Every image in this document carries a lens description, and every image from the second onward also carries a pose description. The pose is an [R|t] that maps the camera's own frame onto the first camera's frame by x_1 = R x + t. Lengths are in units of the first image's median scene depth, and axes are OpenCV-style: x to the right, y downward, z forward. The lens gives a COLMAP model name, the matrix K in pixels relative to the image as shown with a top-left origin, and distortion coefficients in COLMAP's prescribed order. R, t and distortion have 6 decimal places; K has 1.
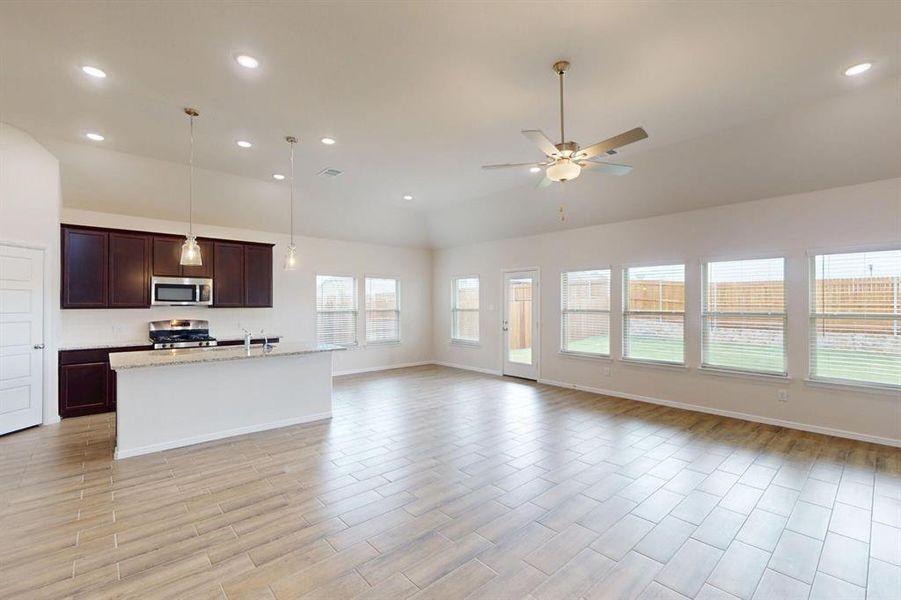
lens RADIAL K [[401.3, 0, 450.5], [0, 401.3, 300.0], [0, 0, 1]] dist [-0.001145, 0.000212]
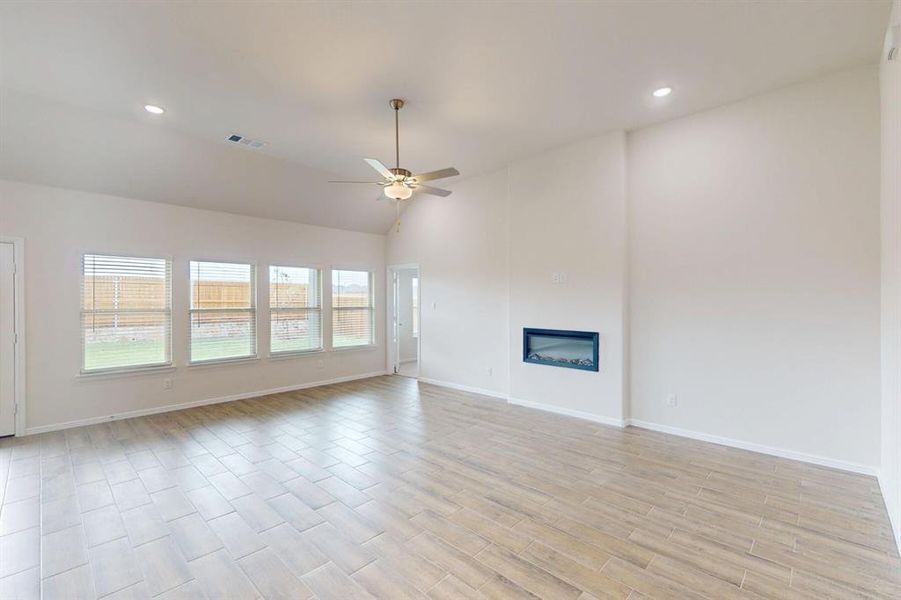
lens RADIAL K [[401.3, 0, 450.5], [0, 401.3, 300.0], [0, 0, 1]] dist [-0.001145, 0.000212]
pose [[-0.101925, -0.001312, 0.994791, -0.573306], [-0.006119, 0.999981, 0.000692, 0.002190], [-0.994773, -0.006016, -0.101931, 0.588443]]
